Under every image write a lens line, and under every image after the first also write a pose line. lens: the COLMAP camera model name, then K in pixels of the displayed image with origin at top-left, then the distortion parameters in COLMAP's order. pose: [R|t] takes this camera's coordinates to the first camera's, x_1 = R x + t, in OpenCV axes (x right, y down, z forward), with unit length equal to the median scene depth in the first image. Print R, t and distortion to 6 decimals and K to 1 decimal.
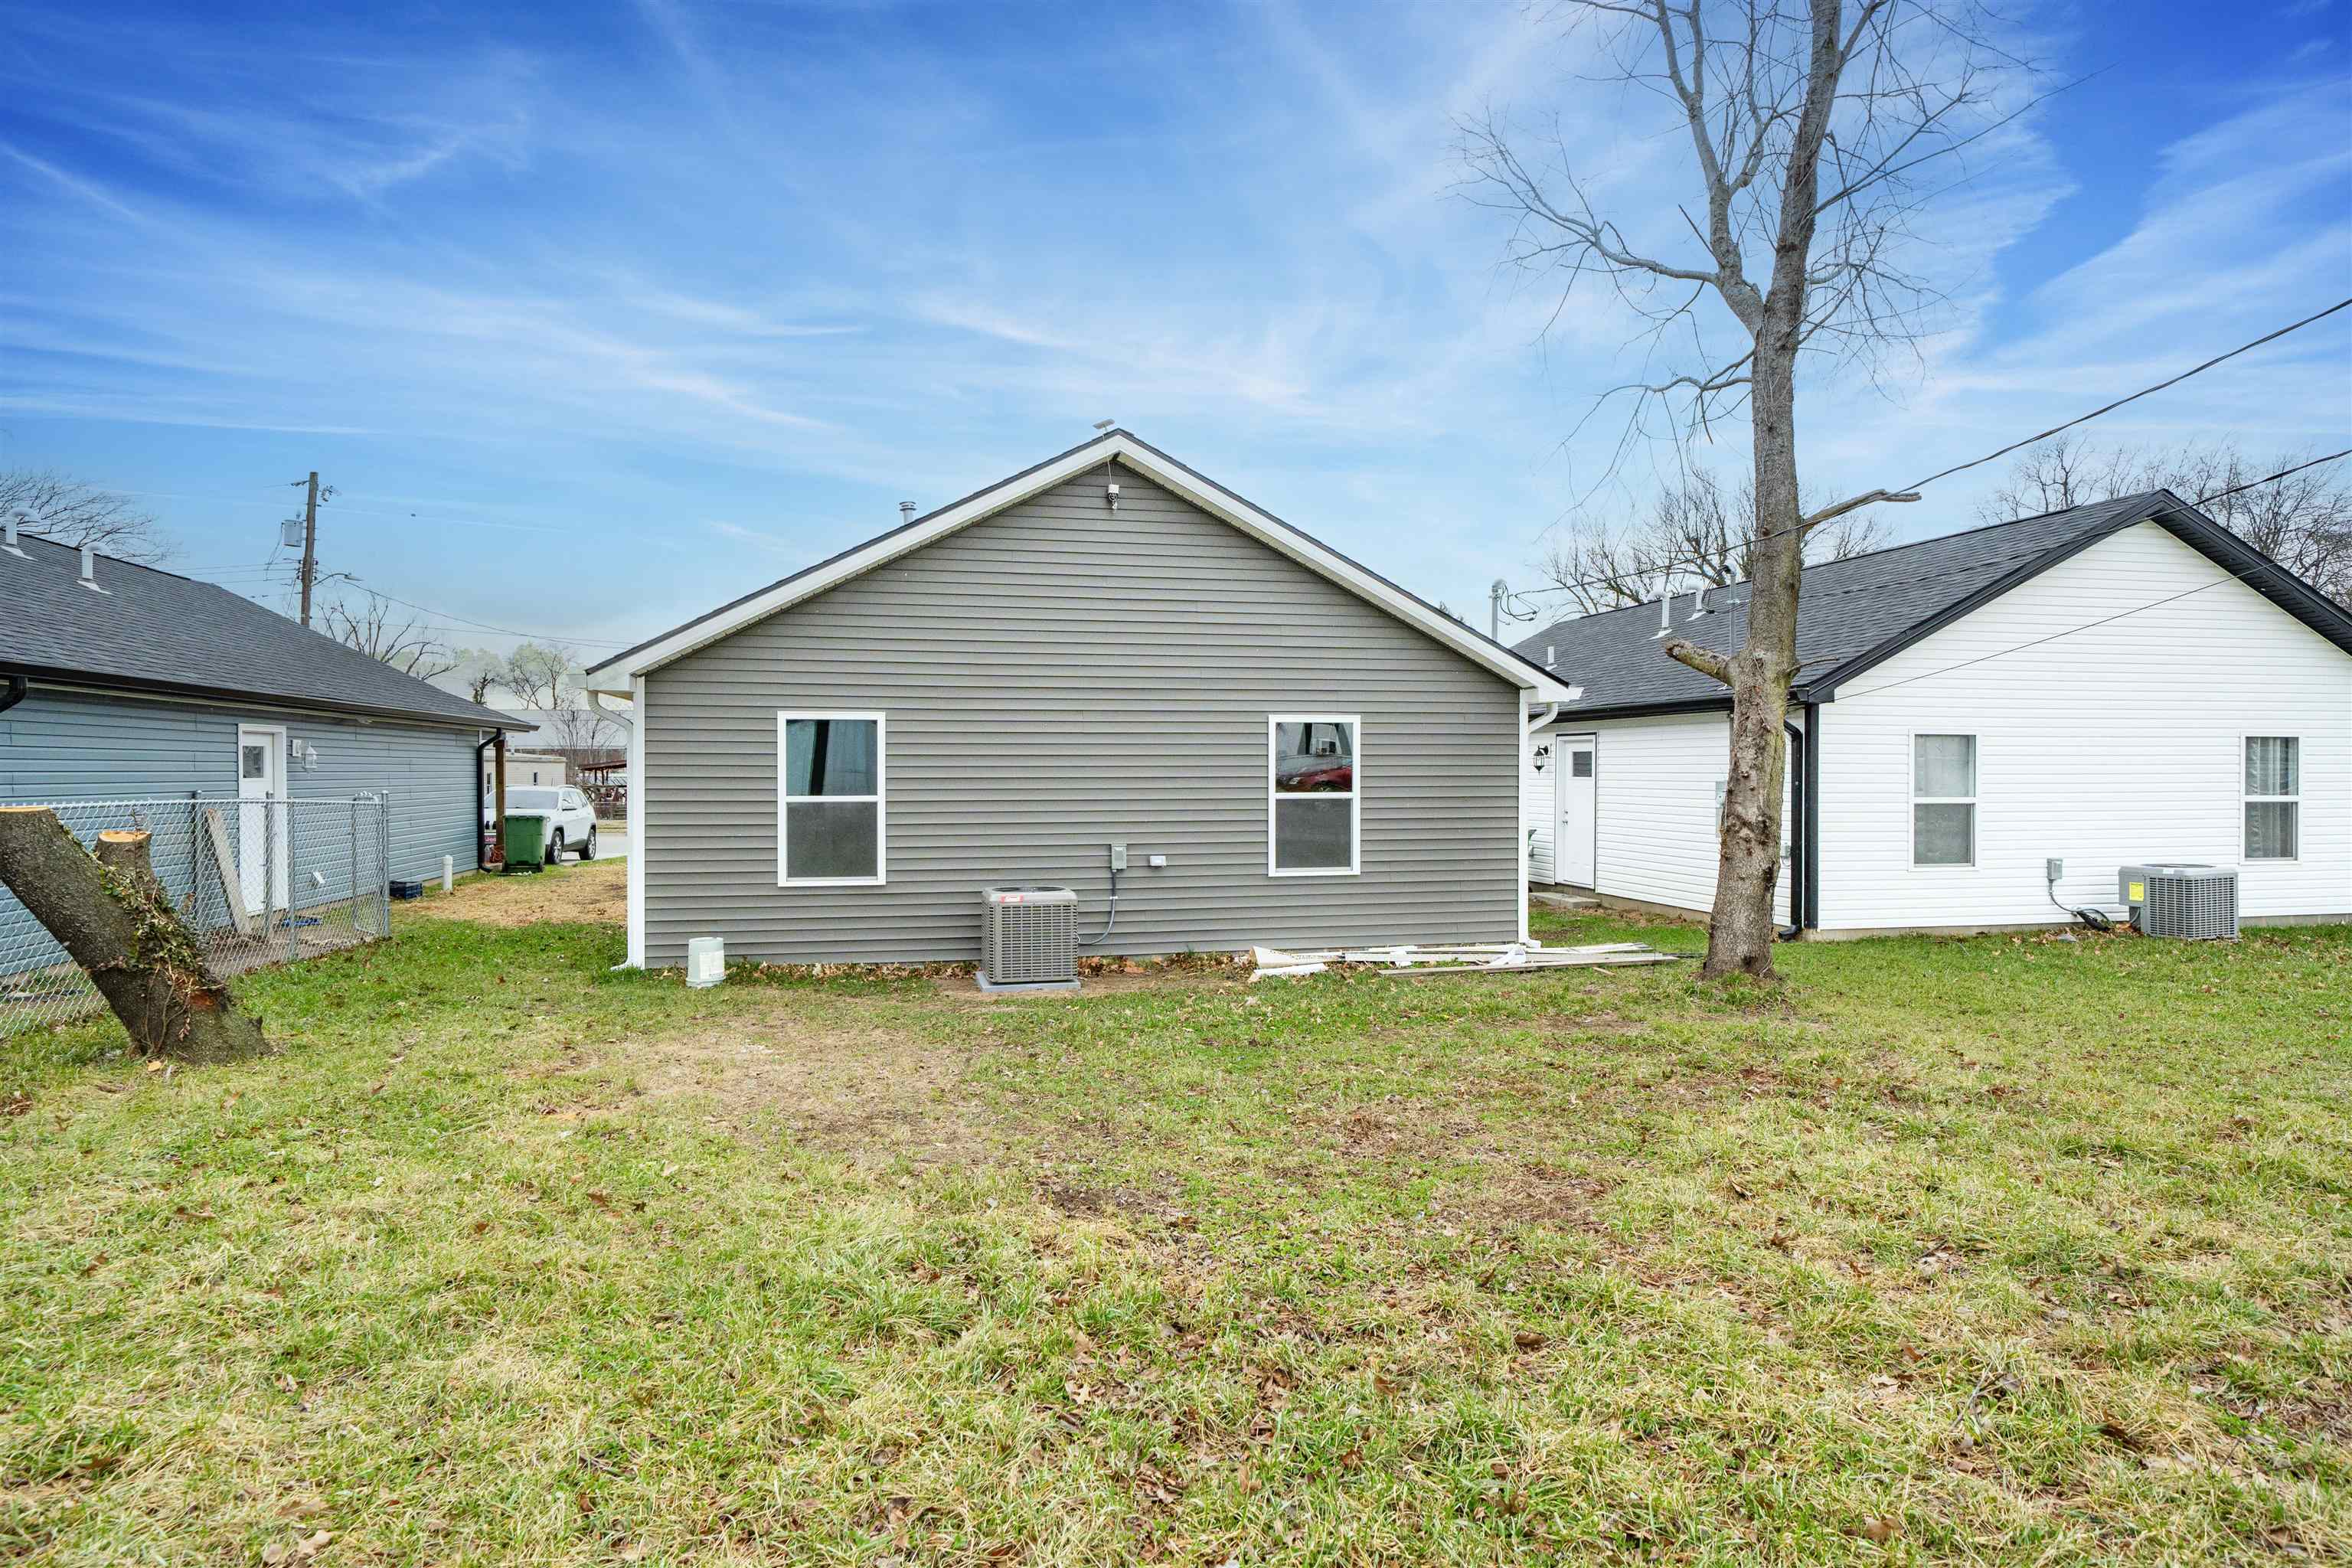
lens RADIAL K [[1277.1, 0, 1176.0], [0, 1277.1, 784.0], [0, 0, 1]] dist [-0.003022, 0.000360]
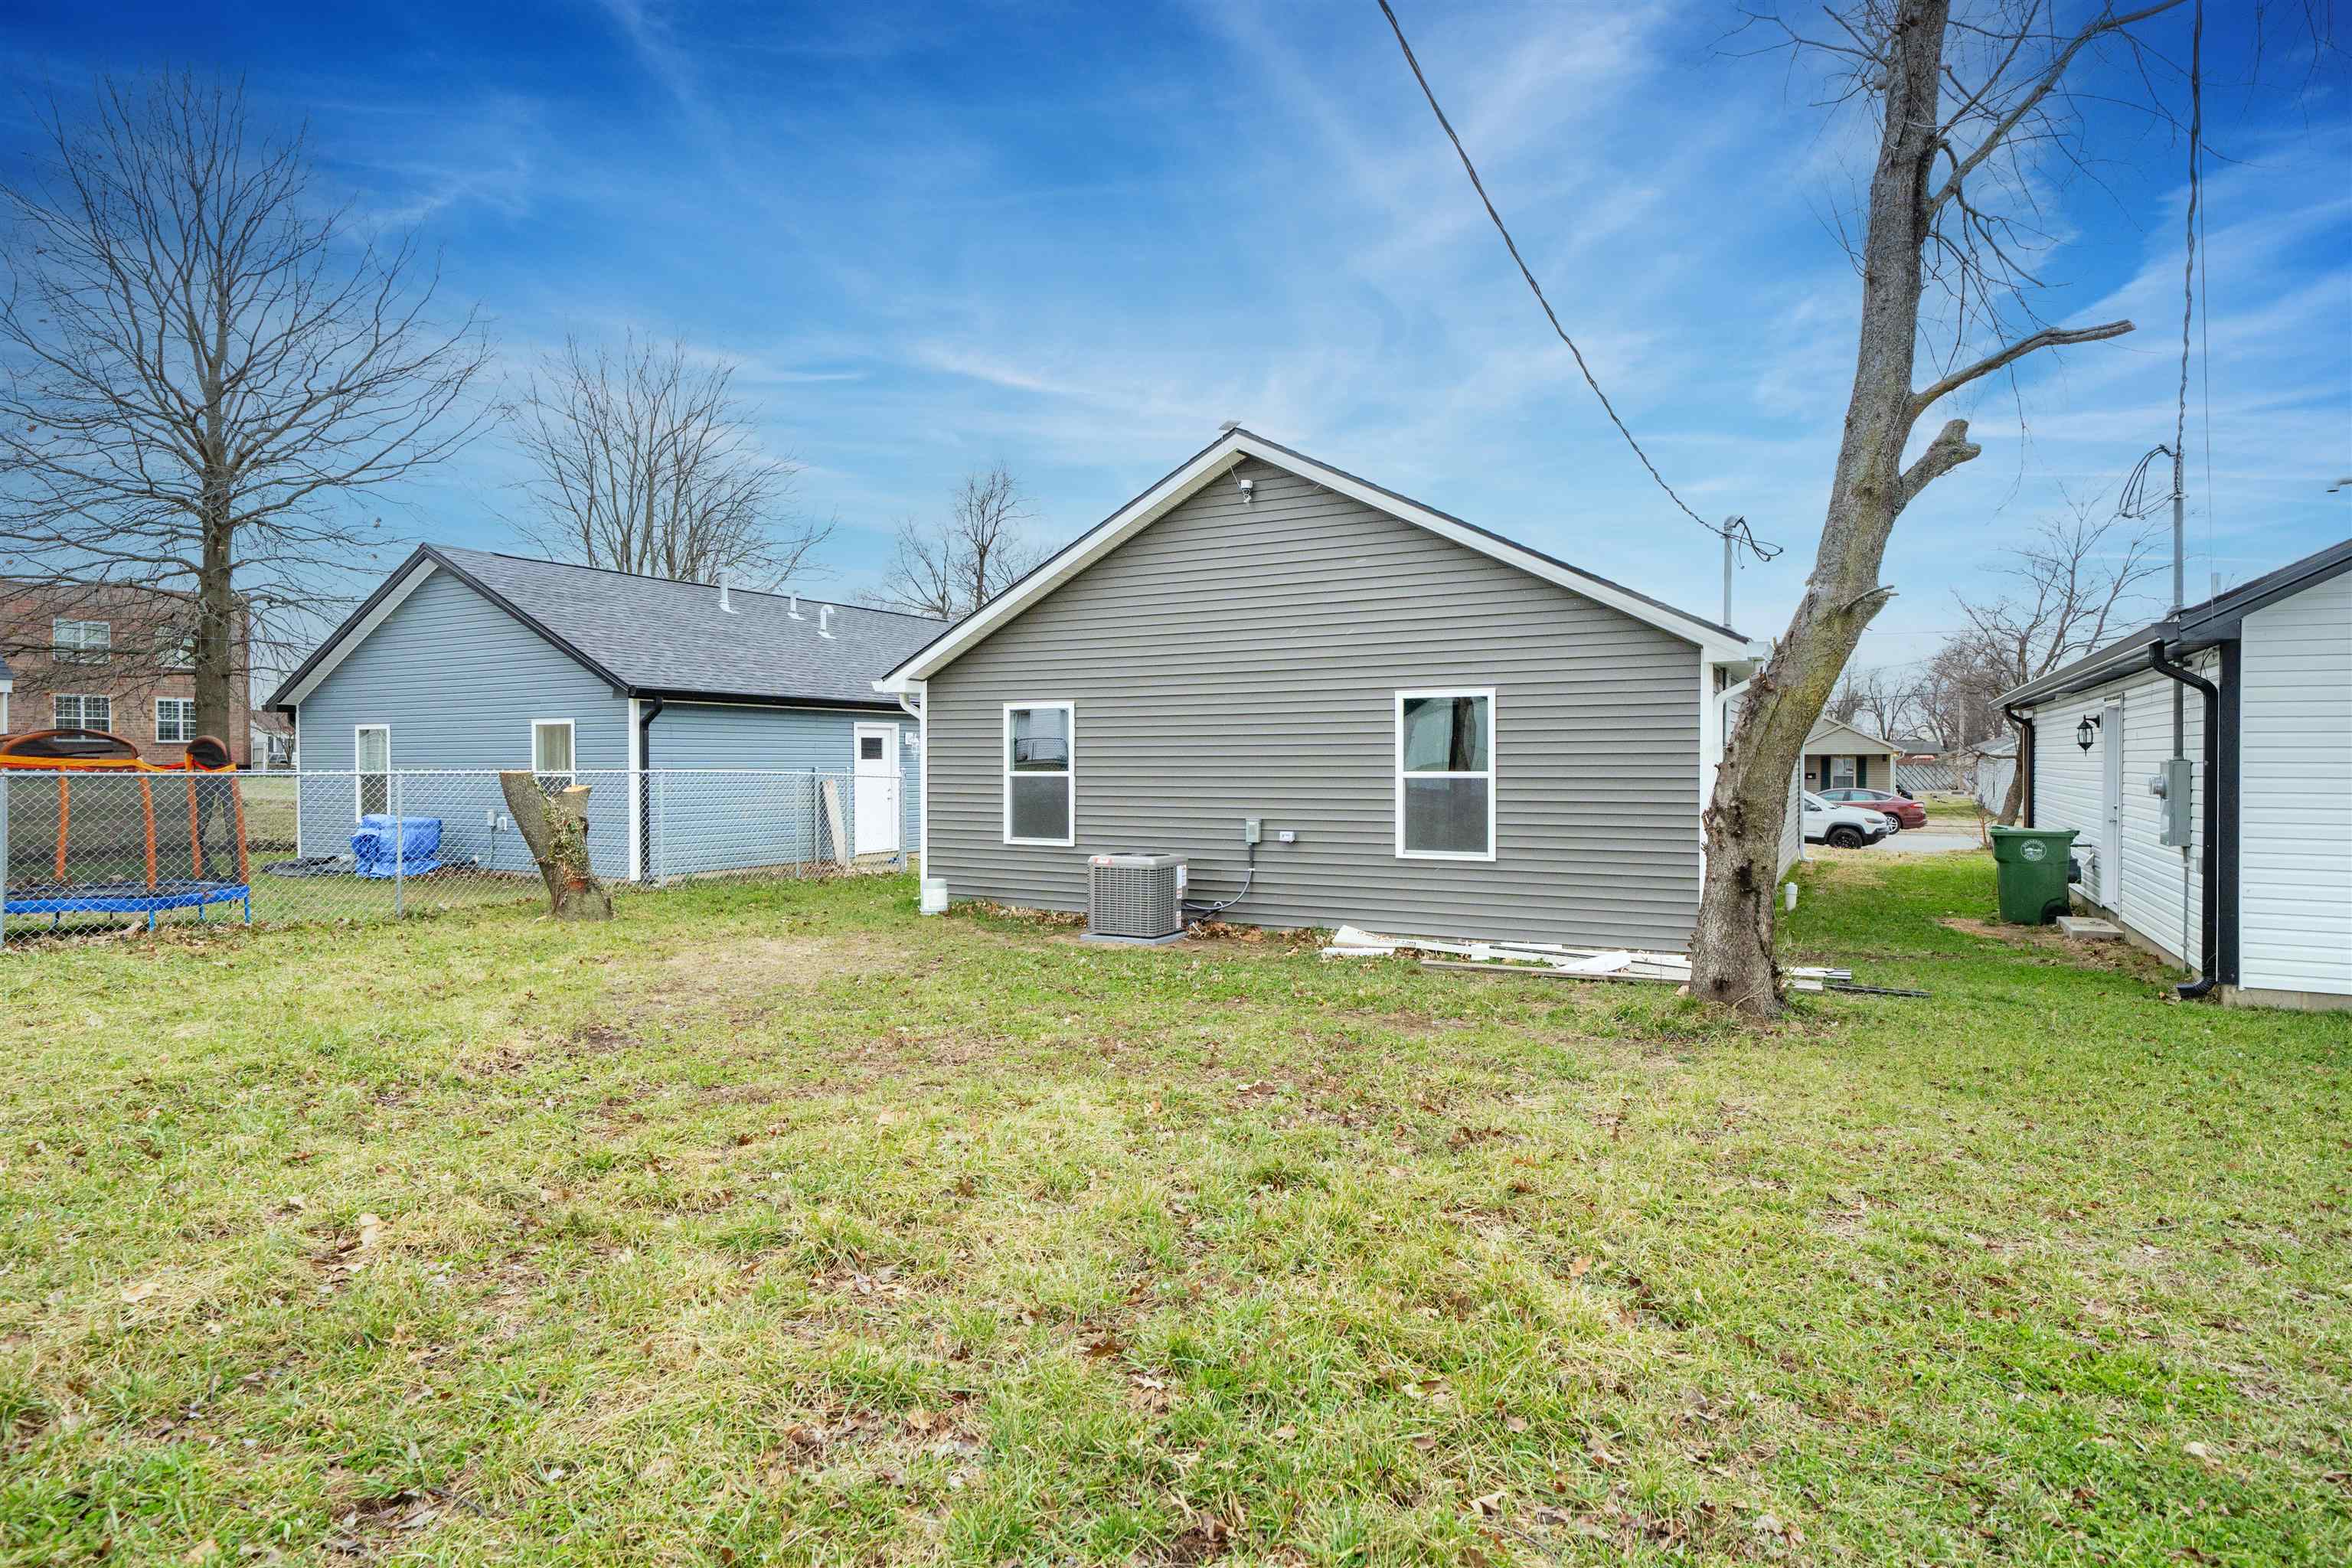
lens RADIAL K [[1277.1, 0, 1176.0], [0, 1277.1, 784.0], [0, 0, 1]] dist [-0.003022, 0.000360]
pose [[0.740857, 0.012345, -0.671549, 0.621835], [-0.001026, 0.999851, 0.017248, -0.000343], [0.671662, -0.012089, 0.740759, 0.170732]]
